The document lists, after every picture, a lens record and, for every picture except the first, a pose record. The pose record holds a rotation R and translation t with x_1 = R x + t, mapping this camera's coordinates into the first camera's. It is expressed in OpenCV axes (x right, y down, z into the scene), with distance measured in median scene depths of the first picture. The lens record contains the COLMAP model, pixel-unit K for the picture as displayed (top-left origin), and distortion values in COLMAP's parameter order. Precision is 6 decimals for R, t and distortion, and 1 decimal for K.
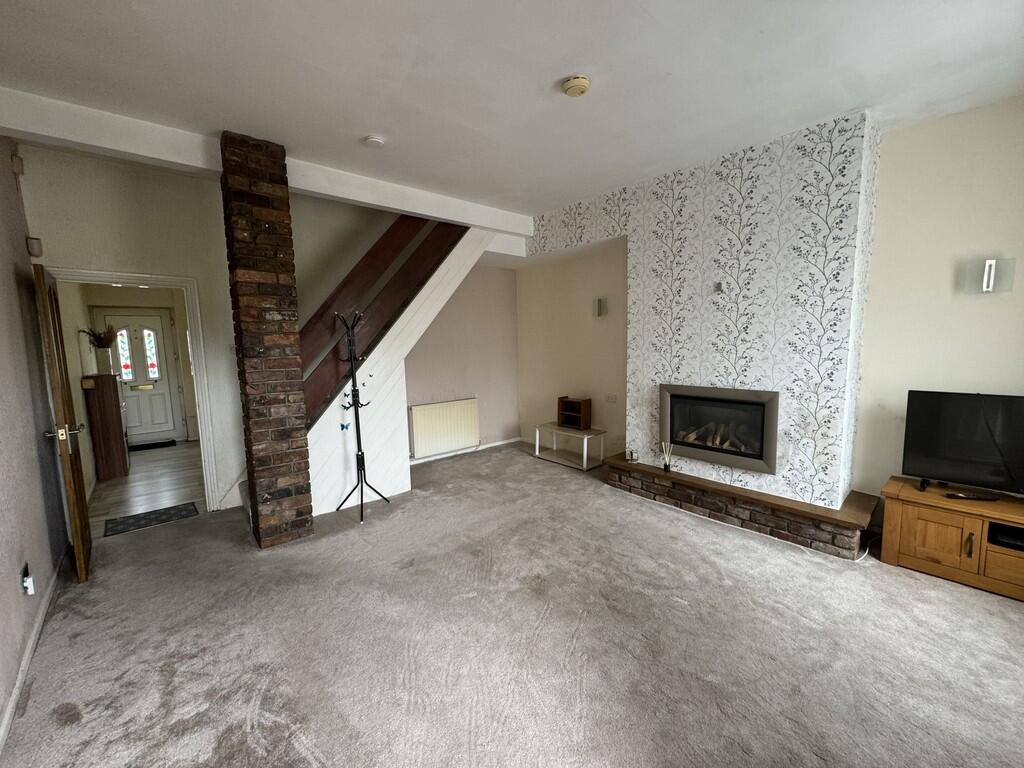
lens RADIAL K [[415.0, 0, 511.6], [0, 415.0, 385.7], [0, 0, 1]] dist [-0.009098, -0.000096]
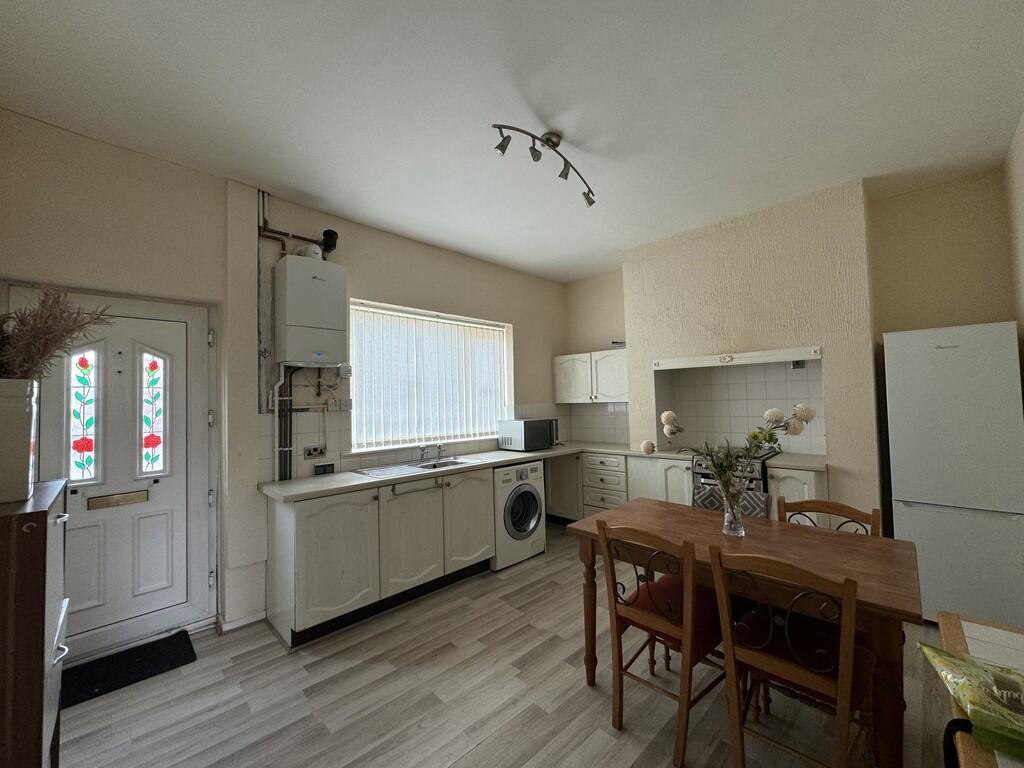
lens RADIAL K [[415.0, 0, 512.4], [0, 415.0, 384.5], [0, 0, 1]] dist [-0.009098, -0.000096]
pose [[0.998836, 0.006969, 0.047732, -0.544143], [0.000064, 0.989317, -0.145778, -0.045192], [-0.048238, 0.145611, 0.988165, 0.582147]]
